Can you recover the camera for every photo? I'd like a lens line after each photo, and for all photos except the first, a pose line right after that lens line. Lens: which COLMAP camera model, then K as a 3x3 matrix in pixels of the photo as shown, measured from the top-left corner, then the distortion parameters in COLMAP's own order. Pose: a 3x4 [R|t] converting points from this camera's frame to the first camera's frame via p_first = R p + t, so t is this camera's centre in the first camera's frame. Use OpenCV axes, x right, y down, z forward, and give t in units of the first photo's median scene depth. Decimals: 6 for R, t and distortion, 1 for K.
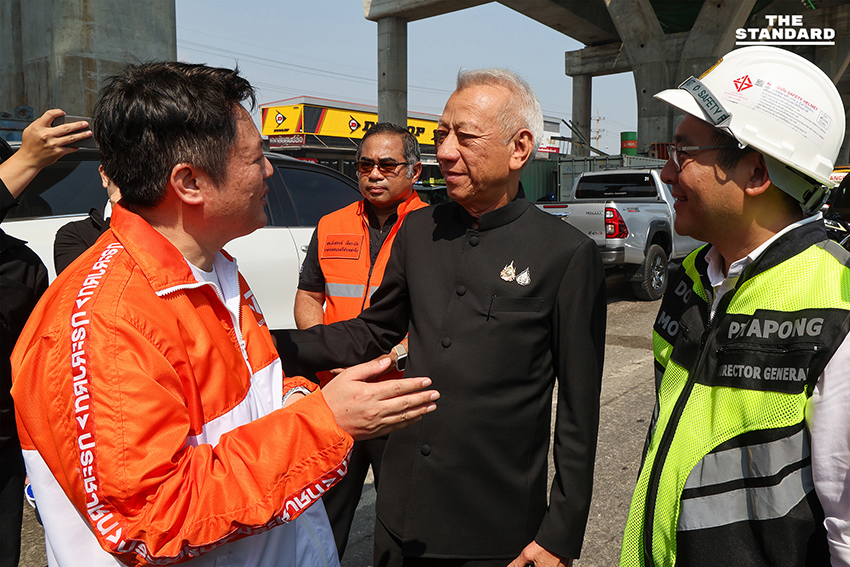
lens RADIAL K [[710.7, 0, 425.8], [0, 710.7, 279.8], [0, 0, 1]] dist [-0.035148, 0.013826]
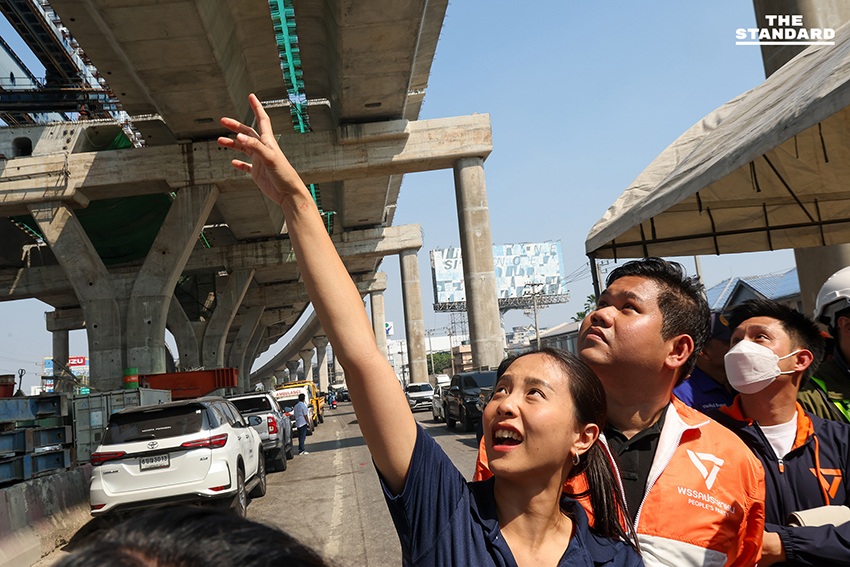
lens RADIAL K [[810.2, 0, 425.7], [0, 810.2, 283.3], [0, 0, 1]] dist [0.014707, 0.000000]
pose [[0.711568, 0.018756, 0.702366, -0.190243], [0.186373, 0.958796, -0.214419, 0.018314], [-0.677448, 0.283476, 0.678753, -0.156572]]
